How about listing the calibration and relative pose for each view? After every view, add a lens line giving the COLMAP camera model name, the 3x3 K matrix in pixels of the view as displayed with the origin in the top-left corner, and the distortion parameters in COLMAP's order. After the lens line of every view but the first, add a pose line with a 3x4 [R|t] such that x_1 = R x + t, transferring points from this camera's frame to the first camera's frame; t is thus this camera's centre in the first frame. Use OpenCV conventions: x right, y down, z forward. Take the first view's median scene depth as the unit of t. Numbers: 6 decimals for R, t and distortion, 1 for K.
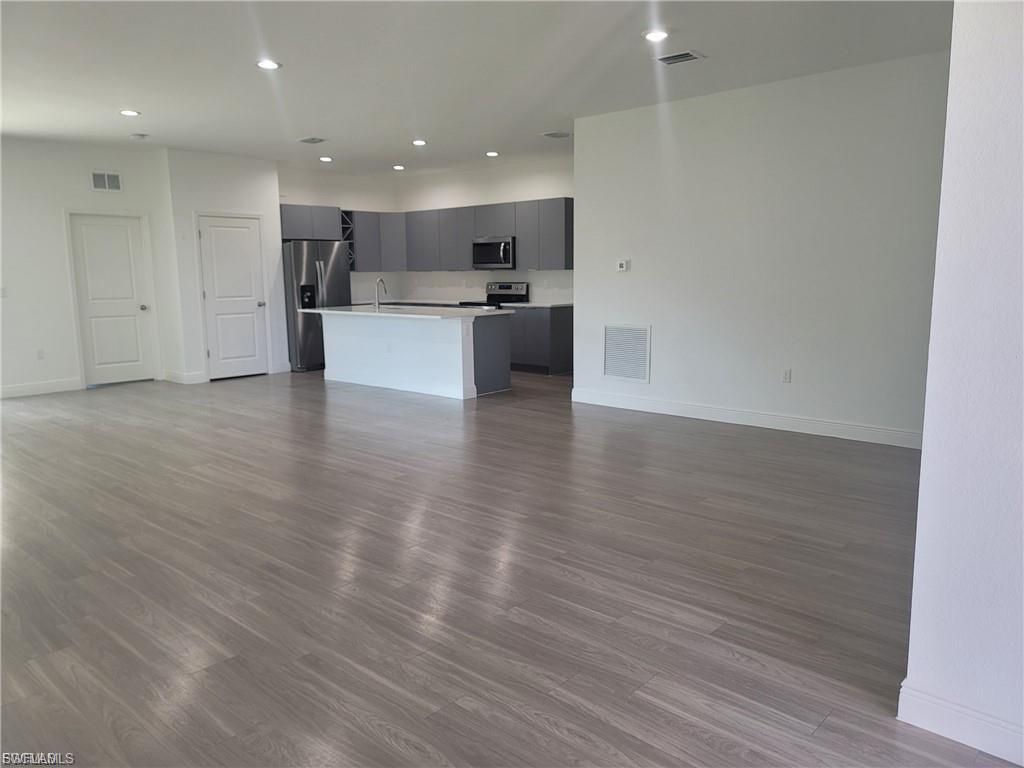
lens RADIAL K [[731.2, 0, 512.0], [0, 731.2, 384.0], [0, 0, 1]] dist [0.007468, 0.005505]
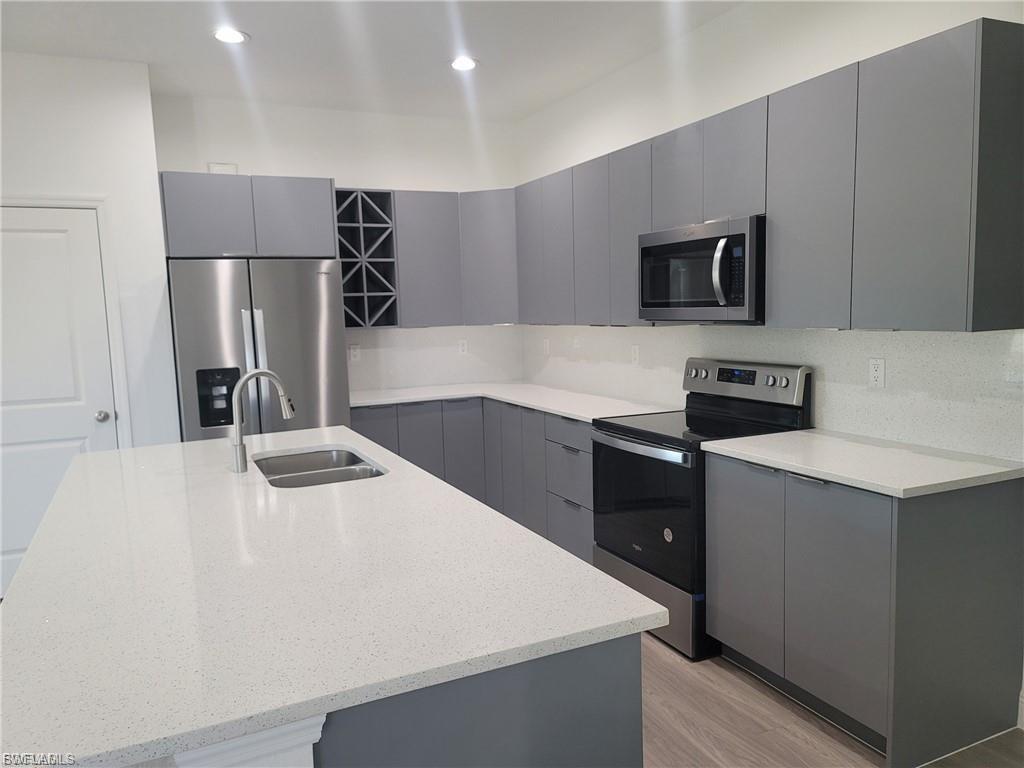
lens RADIAL K [[731.2, 0, 512.0], [0, 731.2, 384.0], [0, 0, 1]] dist [0.007468, 0.005505]
pose [[0.918200, 0.023641, -0.395412, 0.029503], [-0.039395, 0.998719, -0.031770, -0.120756], [0.394154, 0.044748, 0.917954, 0.696247]]
